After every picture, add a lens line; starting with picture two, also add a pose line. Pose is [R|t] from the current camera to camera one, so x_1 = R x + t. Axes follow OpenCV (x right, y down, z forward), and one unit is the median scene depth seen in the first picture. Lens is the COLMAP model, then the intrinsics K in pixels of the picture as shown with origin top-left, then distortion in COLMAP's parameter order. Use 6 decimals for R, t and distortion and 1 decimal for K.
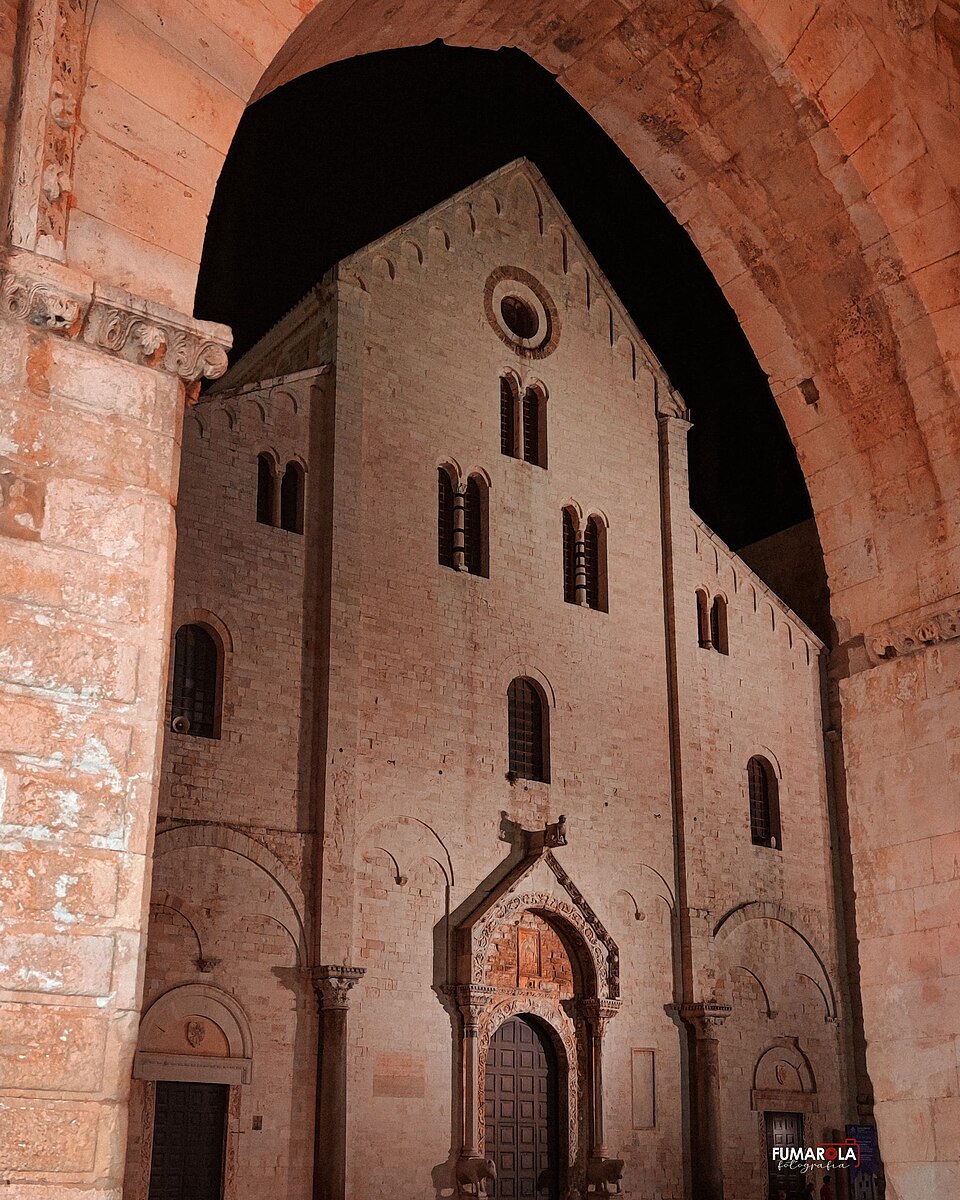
lens RADIAL K [[1796.6, 0, 480.0], [0, 1796.6, 600.0], [0, 0, 1]] dist [0.243934, 0.014690]
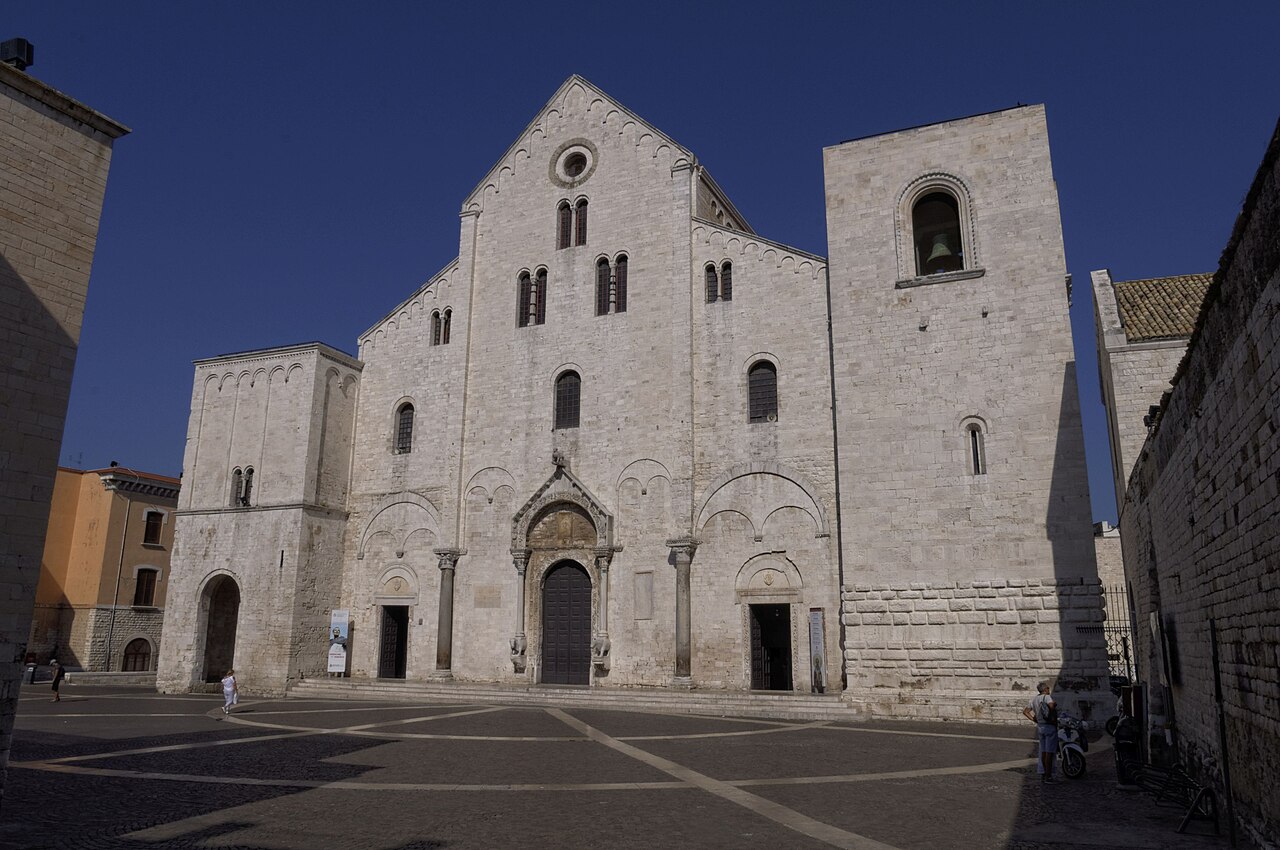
lens RADIAL K [[912.0, 0, 640.0], [0, 912.0, 425.0], [0, 0, 1]] dist [-0.003171, -0.000123]
pose [[0.383731, -0.224913, -0.895636, 0.816908], [0.261545, 0.956643, -0.128175, 0.221434], [0.885632, -0.185065, 0.425919, 0.673673]]
